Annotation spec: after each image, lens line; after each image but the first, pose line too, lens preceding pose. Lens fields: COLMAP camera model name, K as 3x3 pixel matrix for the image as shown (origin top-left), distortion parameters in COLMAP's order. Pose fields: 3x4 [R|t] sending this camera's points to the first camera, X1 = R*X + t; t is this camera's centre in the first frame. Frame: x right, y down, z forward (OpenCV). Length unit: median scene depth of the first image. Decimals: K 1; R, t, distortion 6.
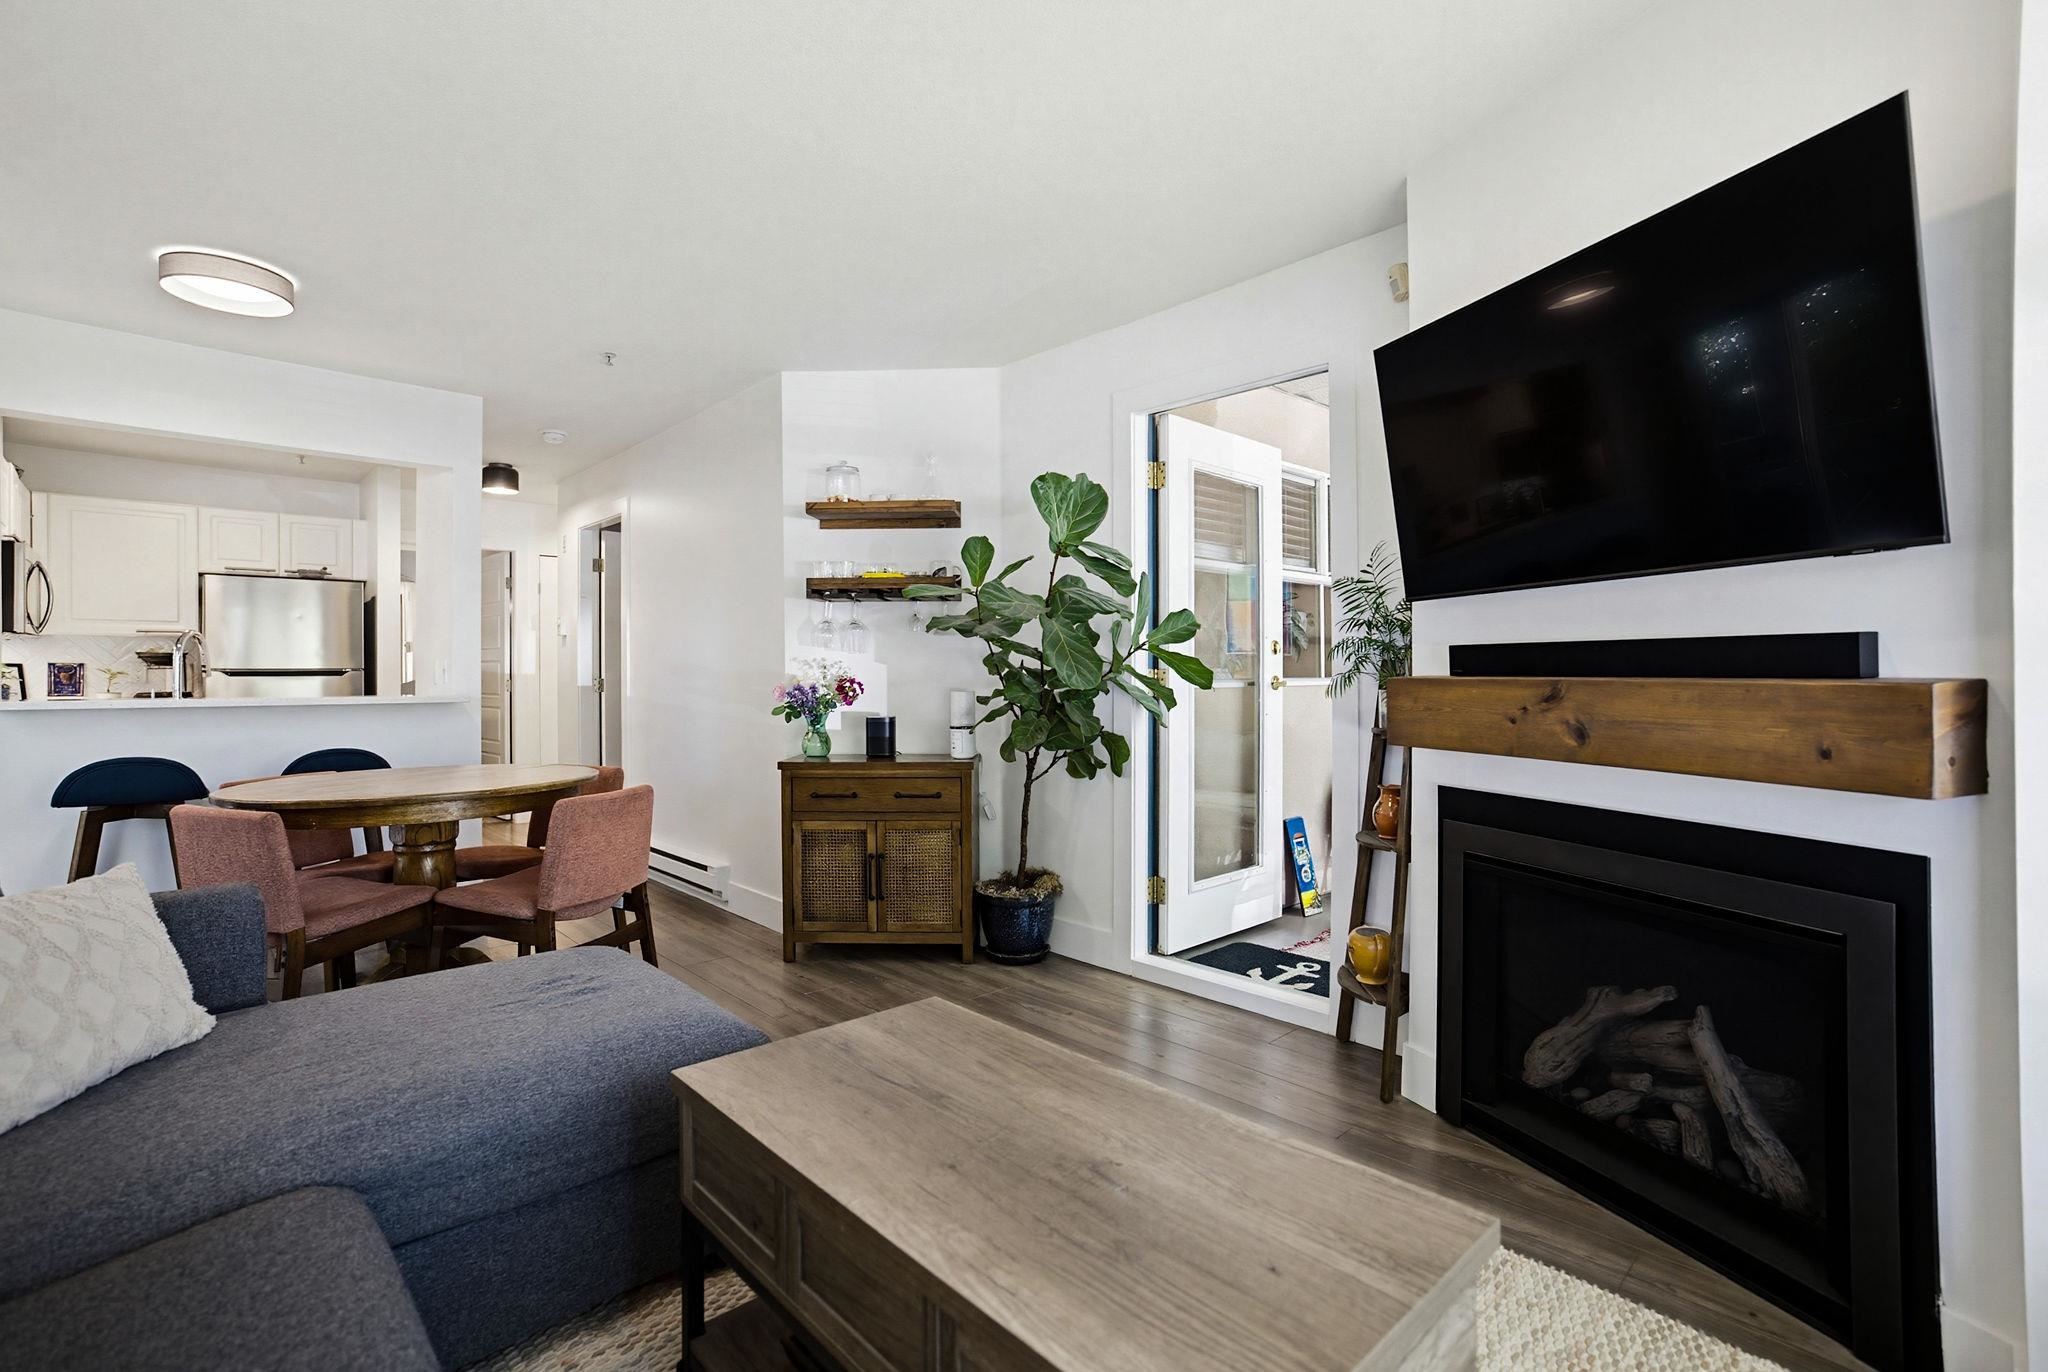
lens RADIAL K [[941.1, 0, 1046.7], [0, 941.1, 664.1], [0, 0, 1]] dist [-0.065433, 0.033519]
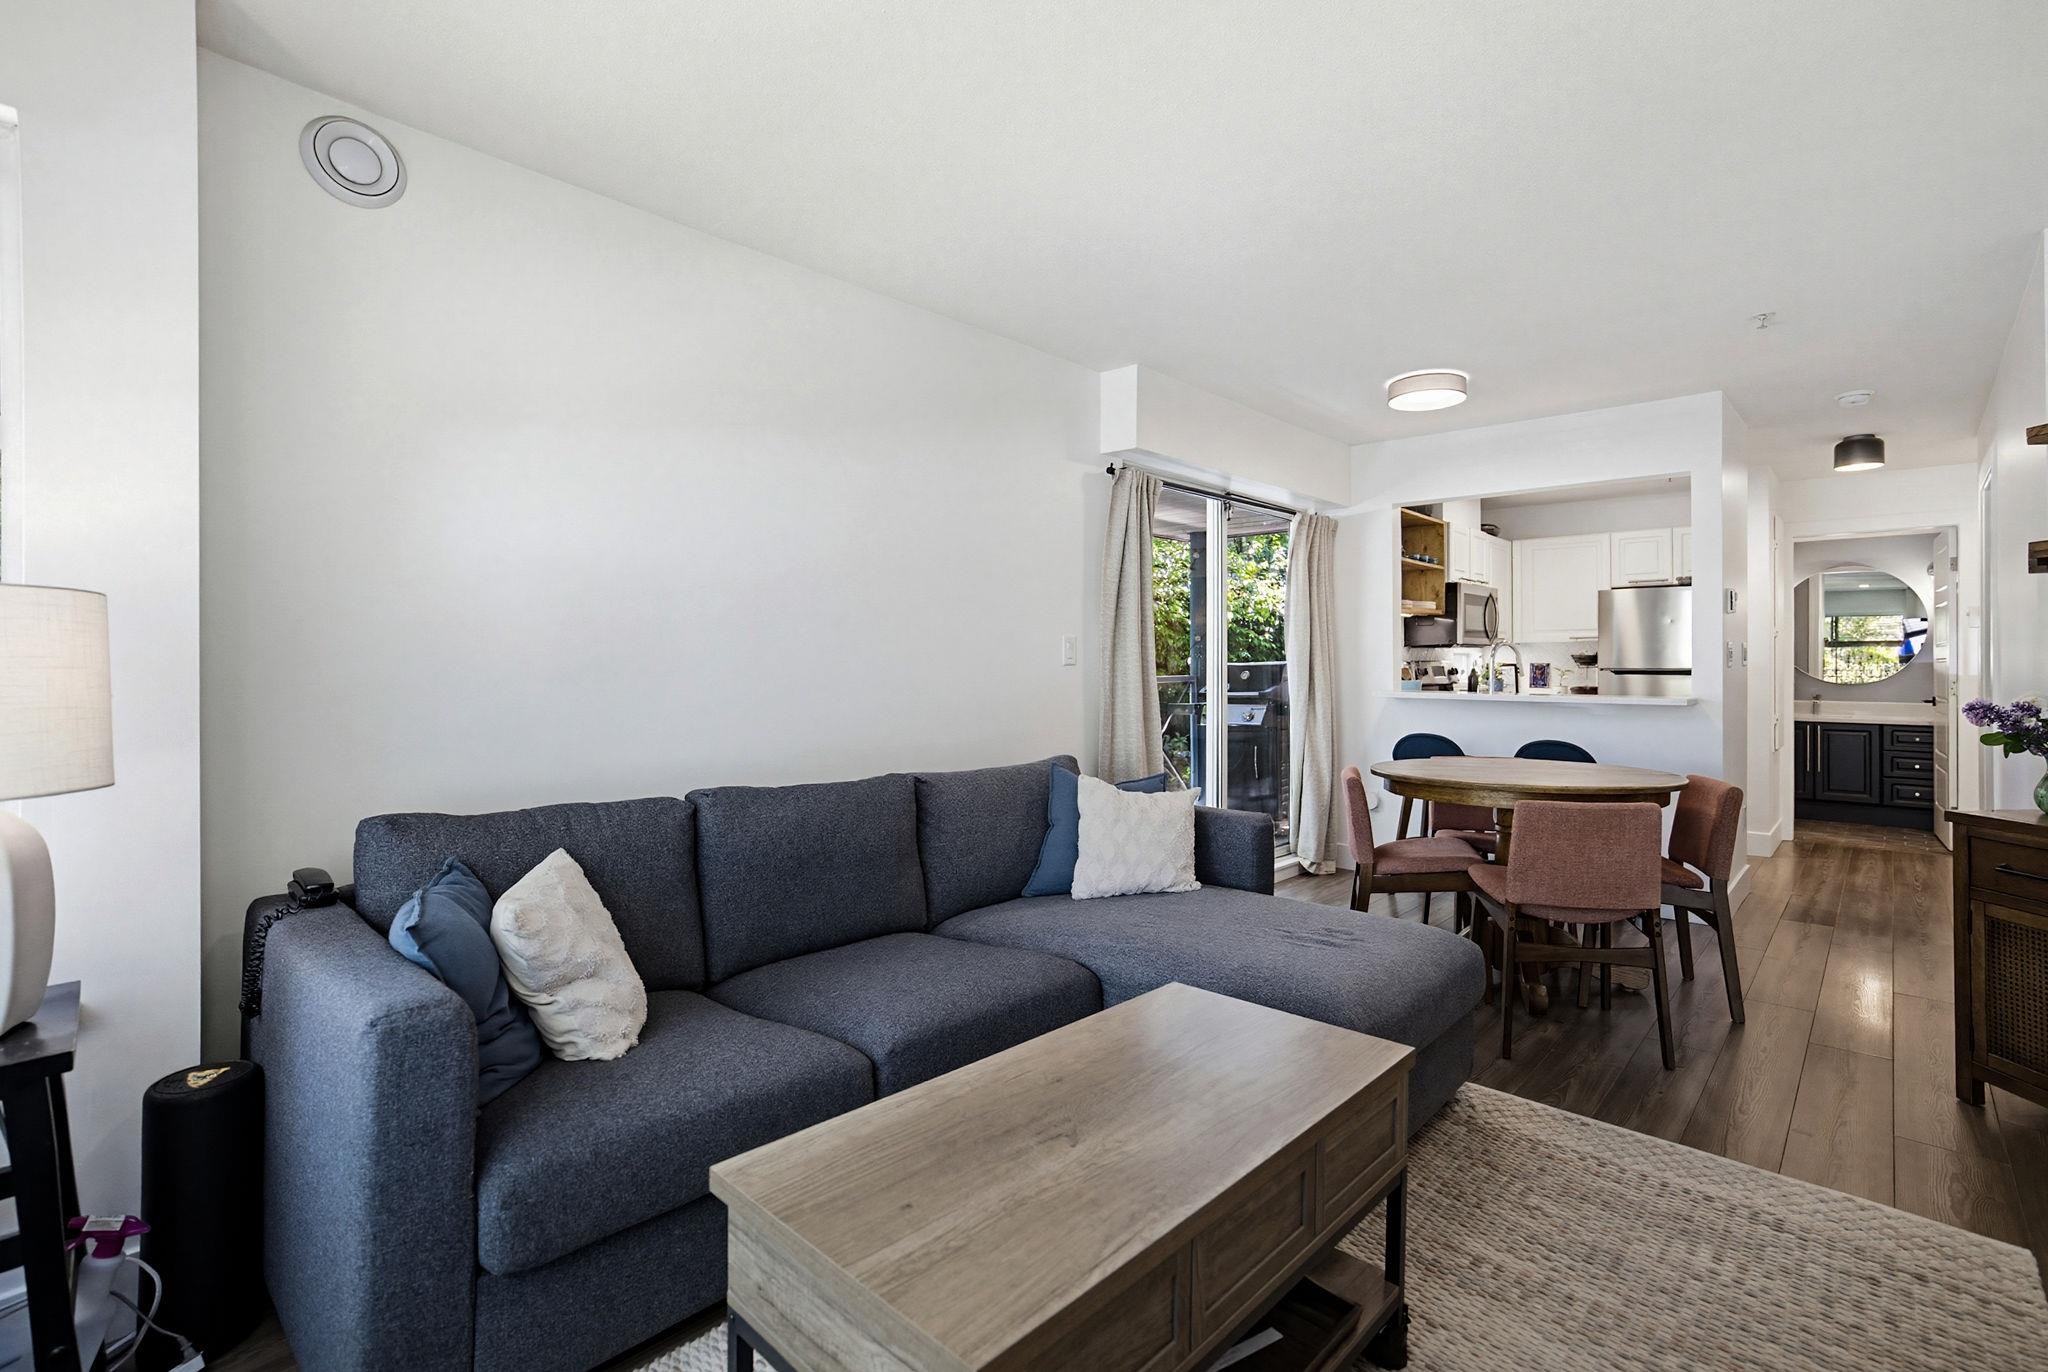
lens RADIAL K [[941.1, 0, 1046.7], [0, 941.1, 664.1], [0, 0, 1]] dist [-0.065433, 0.033519]
pose [[0.050244, 0.001505, -0.998736, 0.367395], [0.008917, 0.999958, 0.001955, -0.013679], [0.998697, -0.009004, 0.050229, 0.282381]]
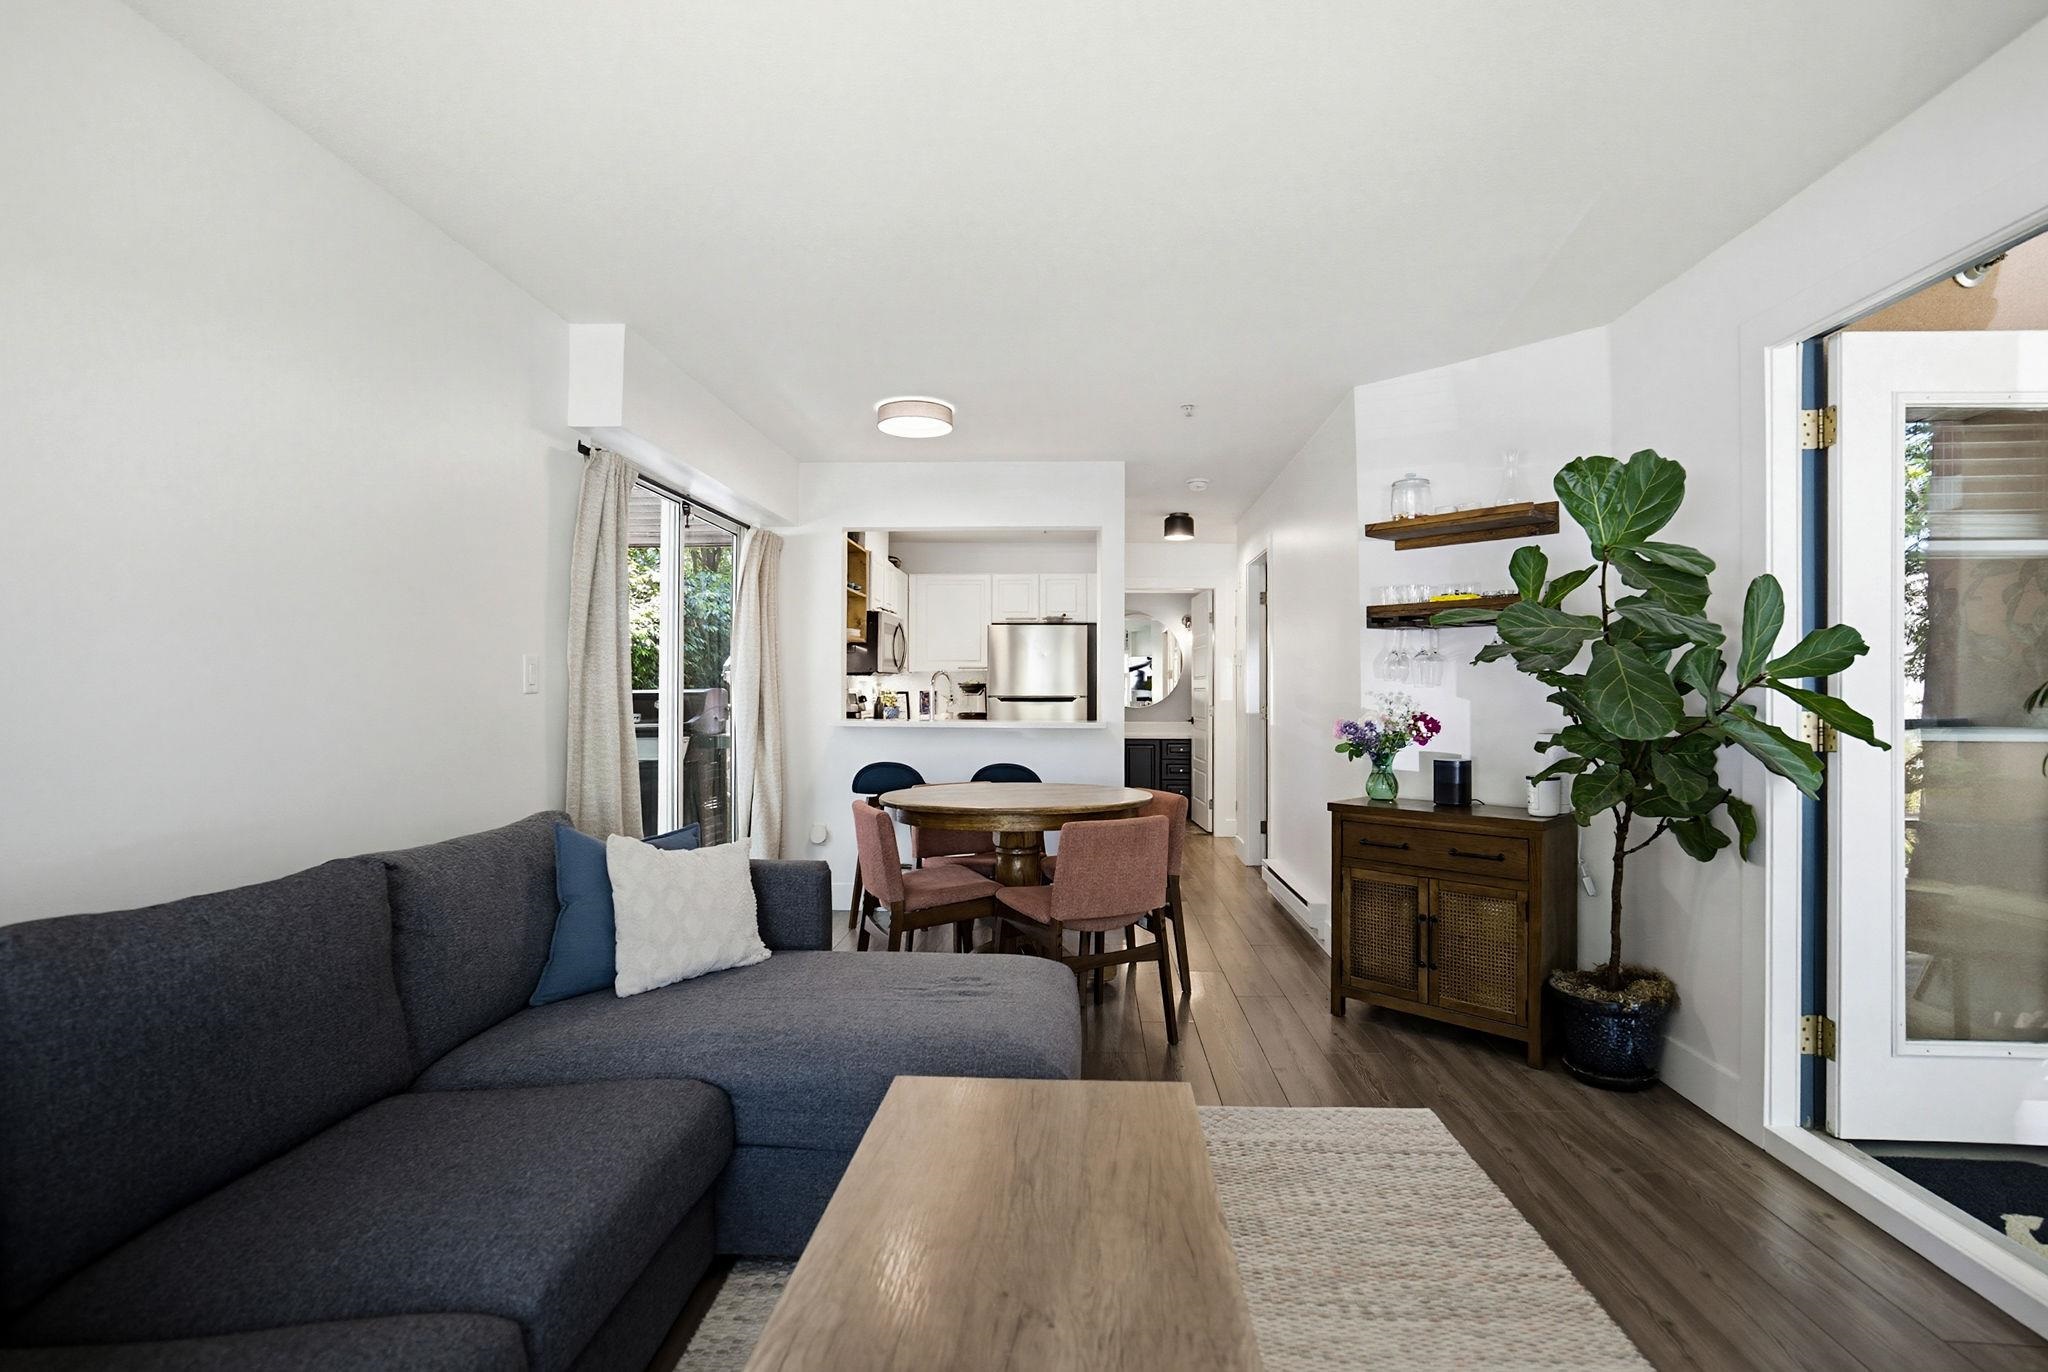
lens RADIAL K [[964.0, 0, 1047.4], [0, 964.0, 682.1], [0, 0, 1]] dist [-0.063014, 0.034617]
pose [[0.689933, -0.003864, -0.723863, 0.220555], [0.003338, 0.999992, -0.002156, -0.016544], [0.723865, -0.000928, 0.689941, 0.122134]]
